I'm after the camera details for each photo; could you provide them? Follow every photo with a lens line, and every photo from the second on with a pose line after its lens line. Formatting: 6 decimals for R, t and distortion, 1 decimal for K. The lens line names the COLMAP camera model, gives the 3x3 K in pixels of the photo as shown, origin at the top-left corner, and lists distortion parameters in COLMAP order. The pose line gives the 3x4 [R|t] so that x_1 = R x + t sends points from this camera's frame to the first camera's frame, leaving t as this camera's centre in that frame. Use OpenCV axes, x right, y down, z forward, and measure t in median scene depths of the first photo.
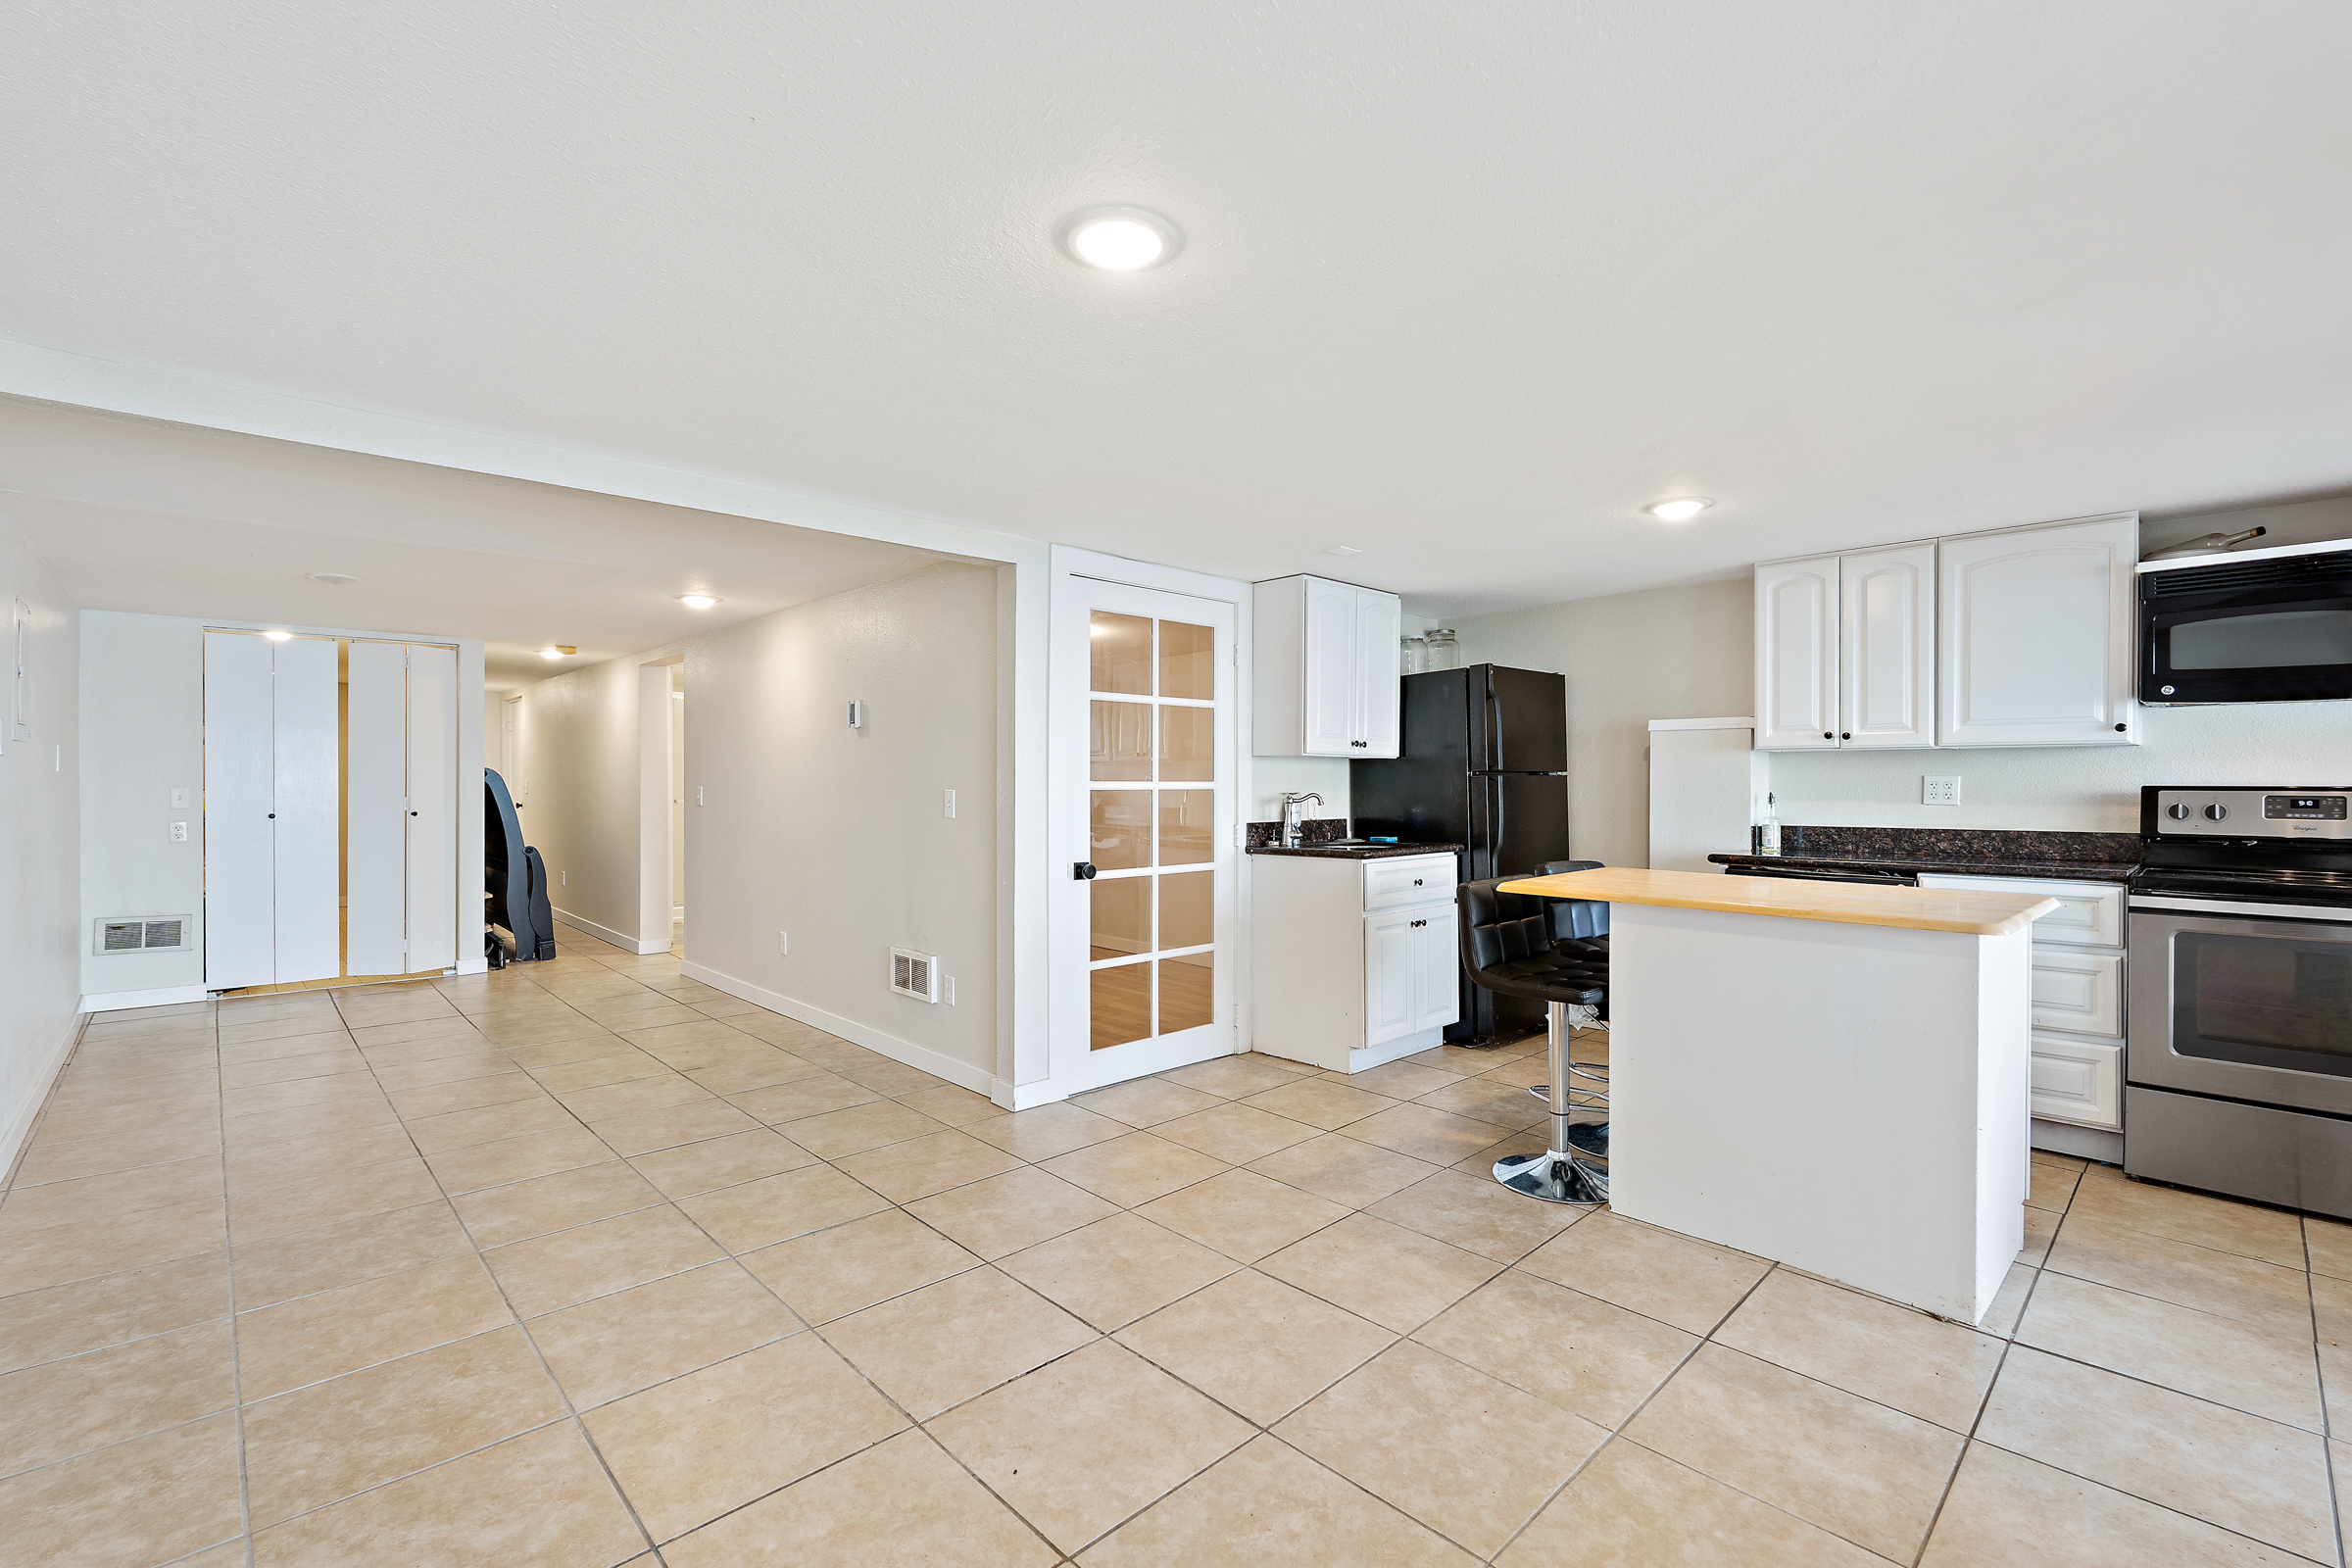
lens RADIAL K [[1017.2, 0, 1181.1], [0, 1017.2, 831.5], [0, 0, 1]] dist [-0.003001, -0.000164]
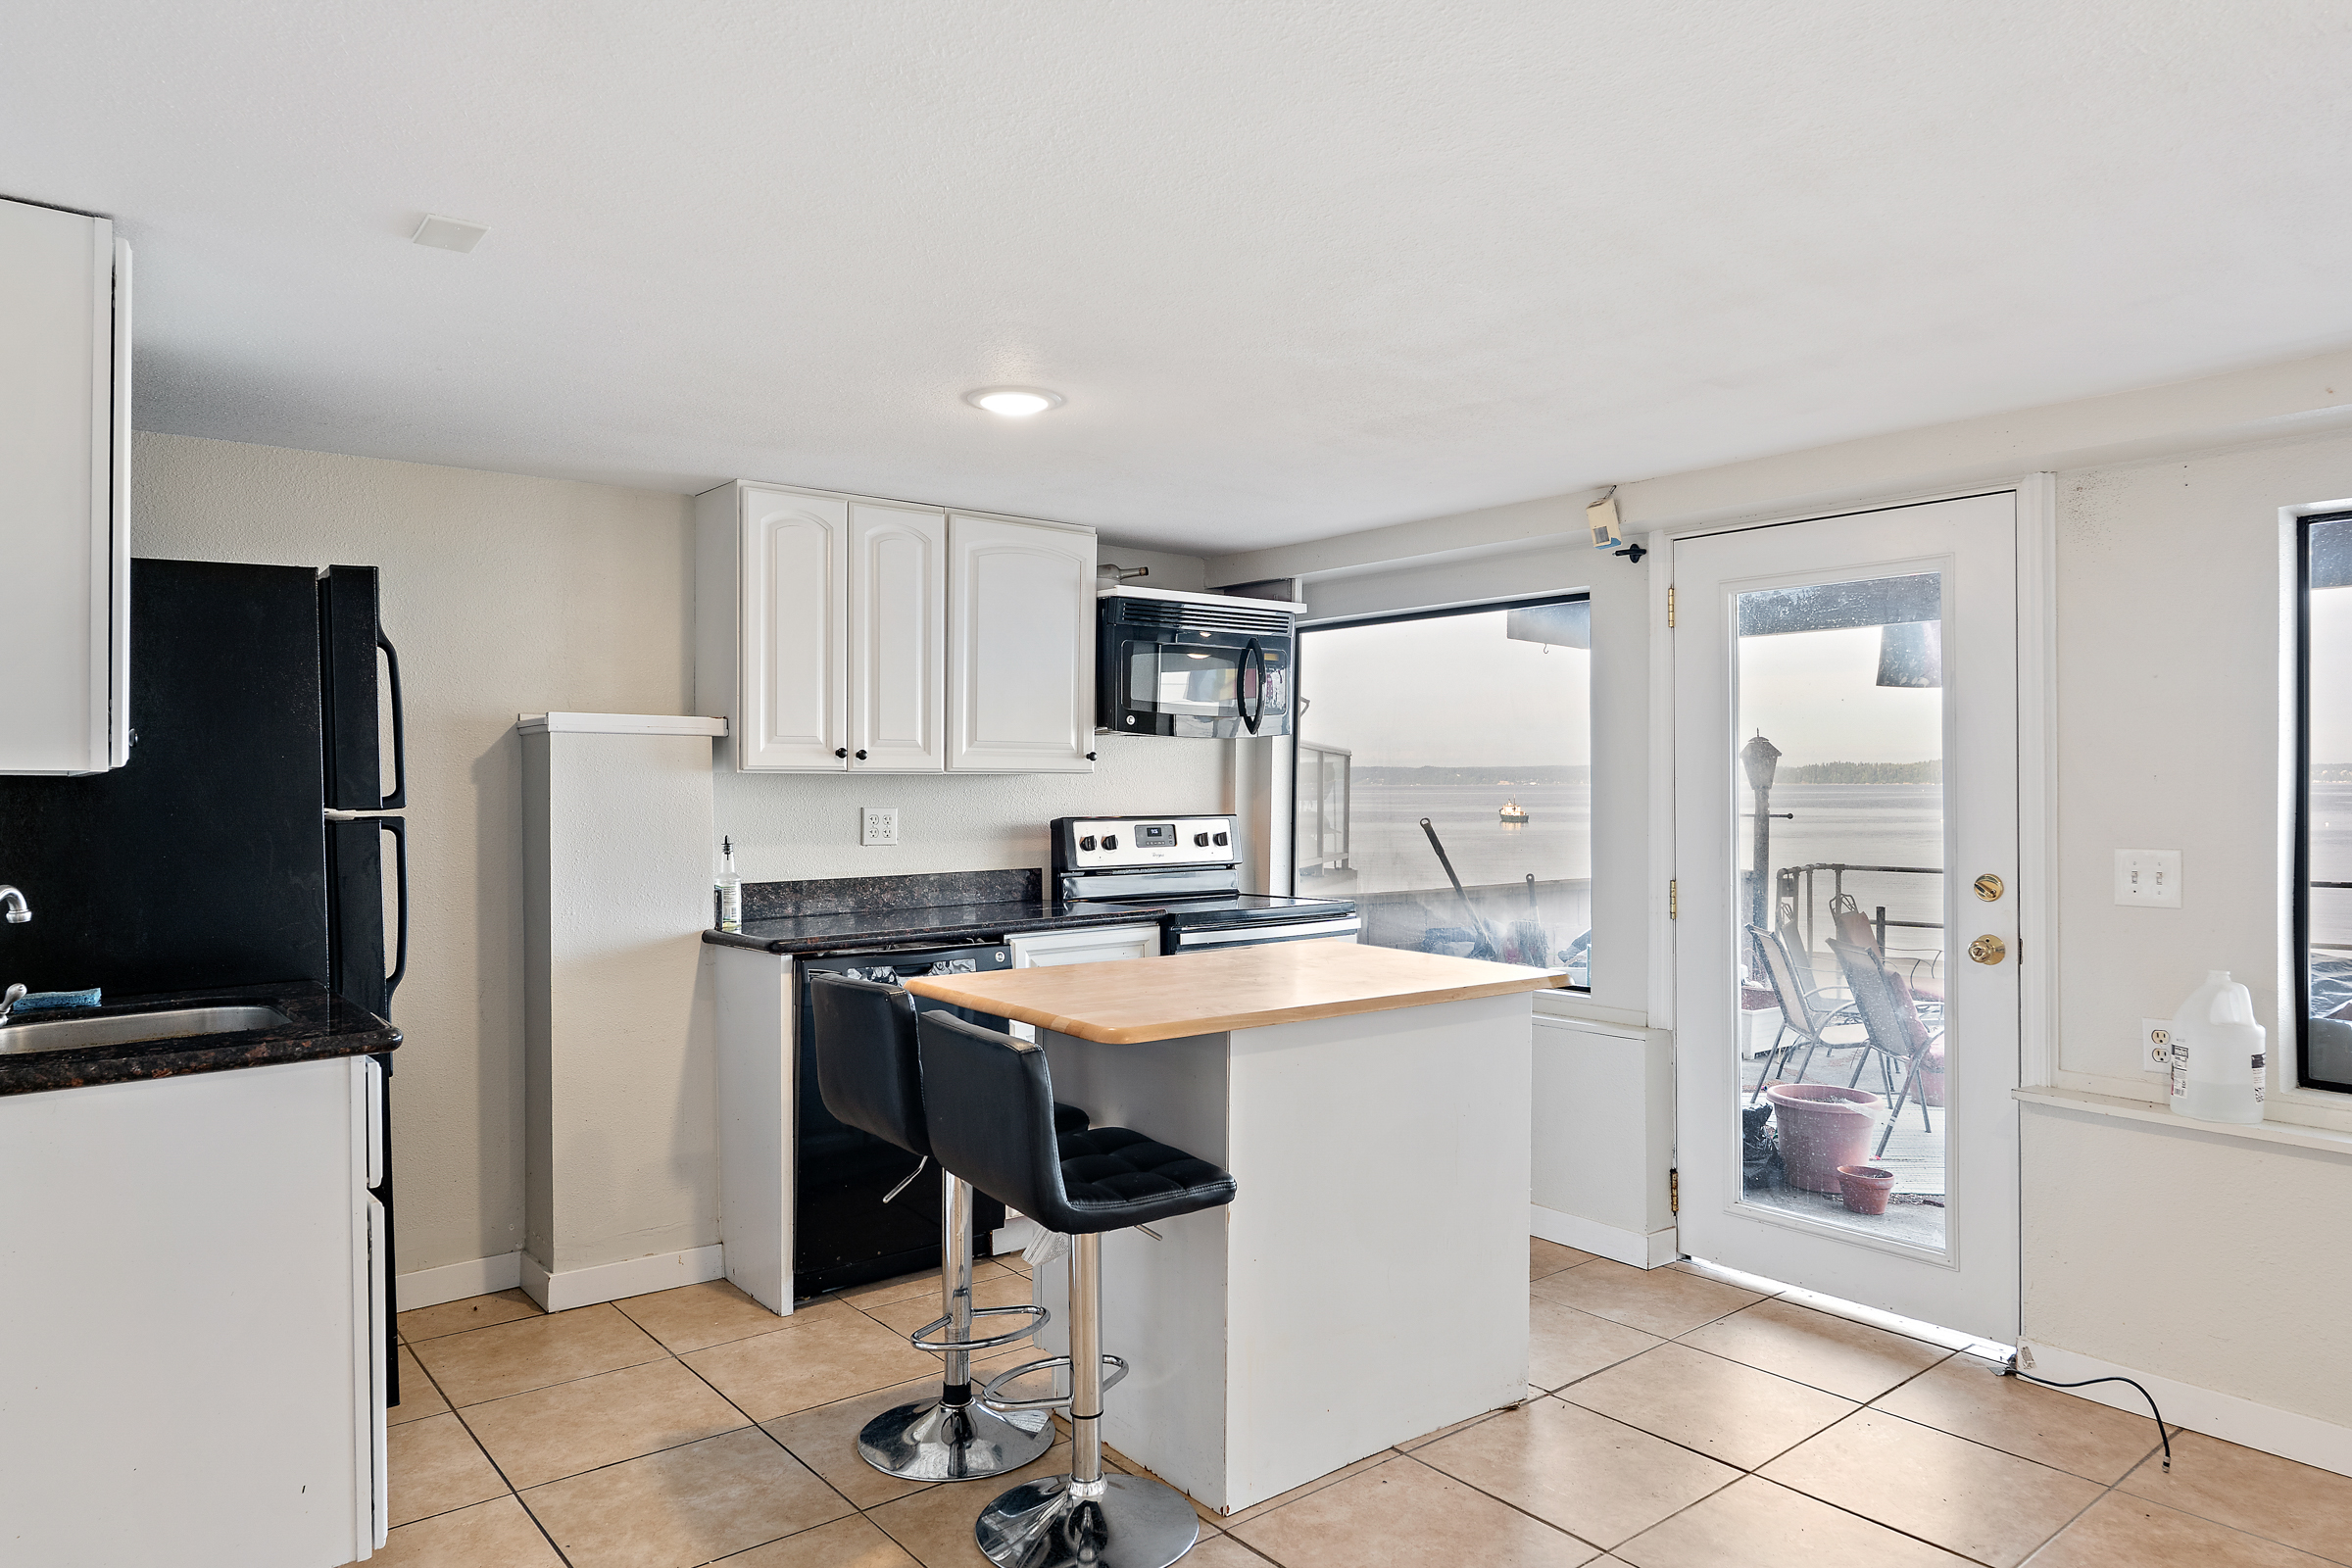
lens RADIAL K [[1480.1, 0, 1176.0], [0, 1480.1, 784.0], [0, 0, 1]] dist [0.001423, 0.001023]
pose [[0.088440, 0.001519, 0.996080, -0.378668], [0.052092, 0.998623, -0.006148, -0.057247], [-0.994718, 0.052432, 0.088239, 0.712592]]
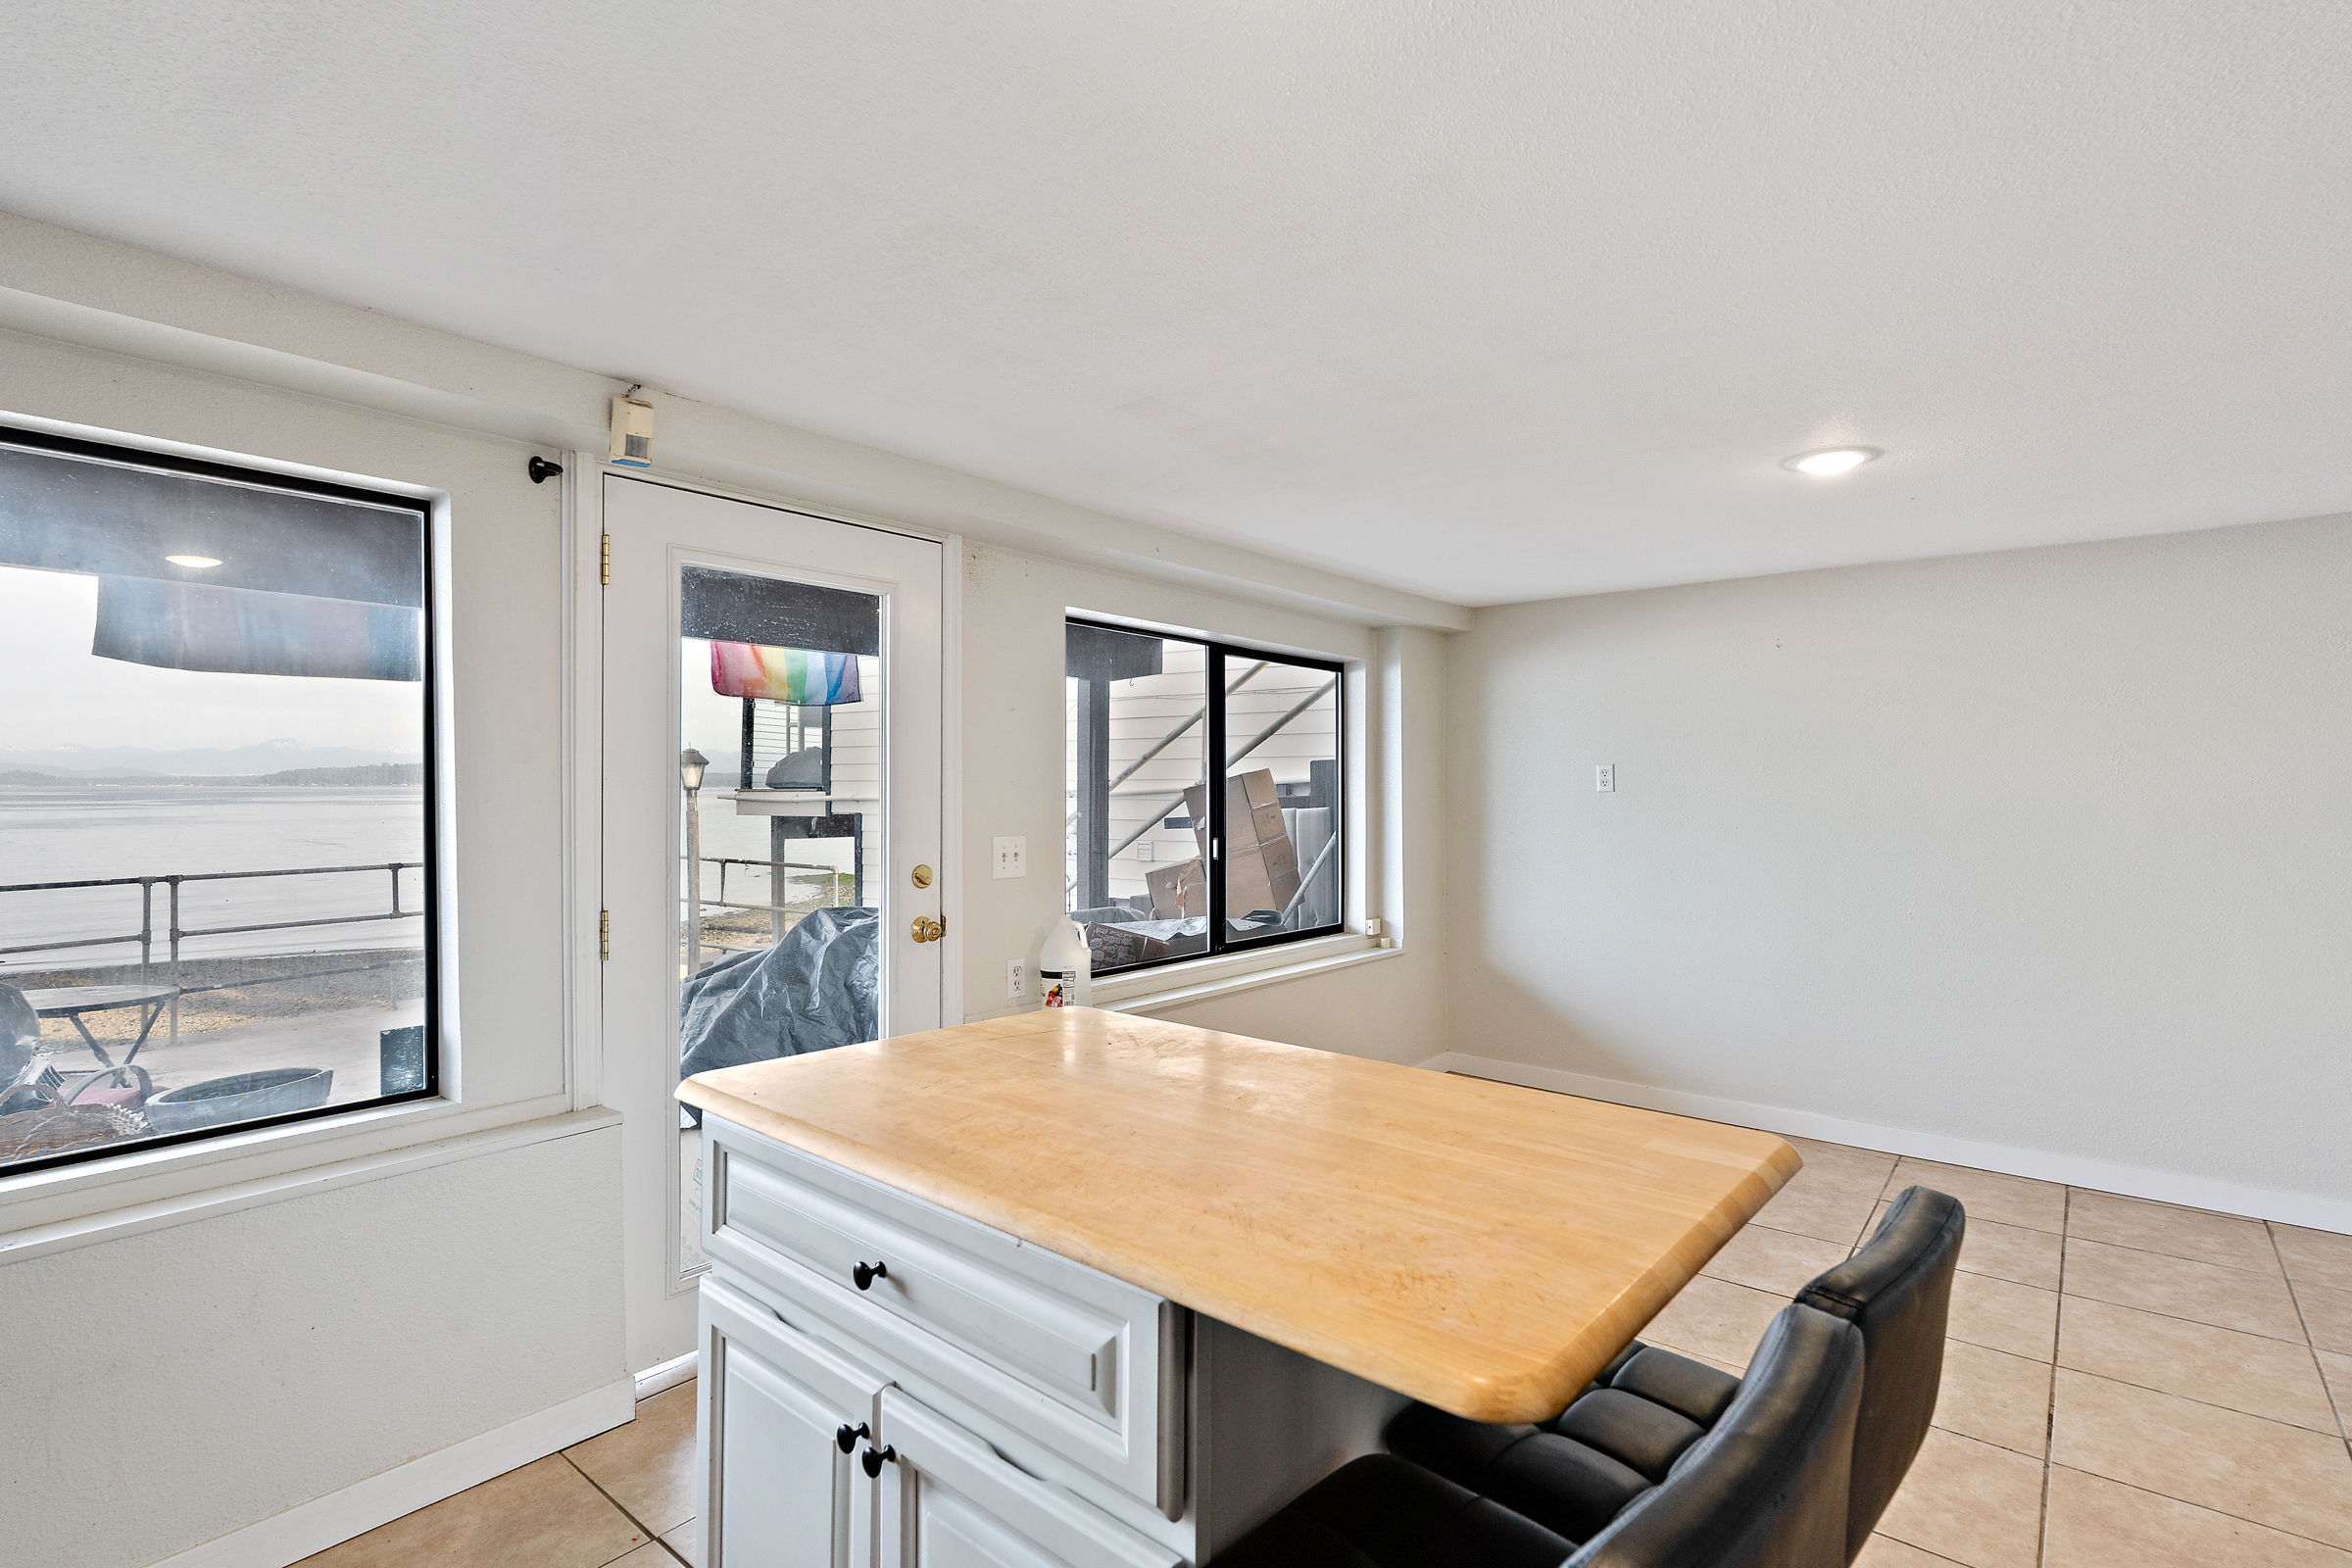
lens RADIAL K [[1118.2, 0, 1176.0], [0, 1118.2, 784.0], [0, 0, 1]] dist [0.000179, 0.000039]
pose [[-0.993077, -0.000531, -0.117460, 0.471512], [-0.006351, 0.998770, 0.049182, -0.079389], [0.117289, 0.049588, -0.991859, 1.104916]]
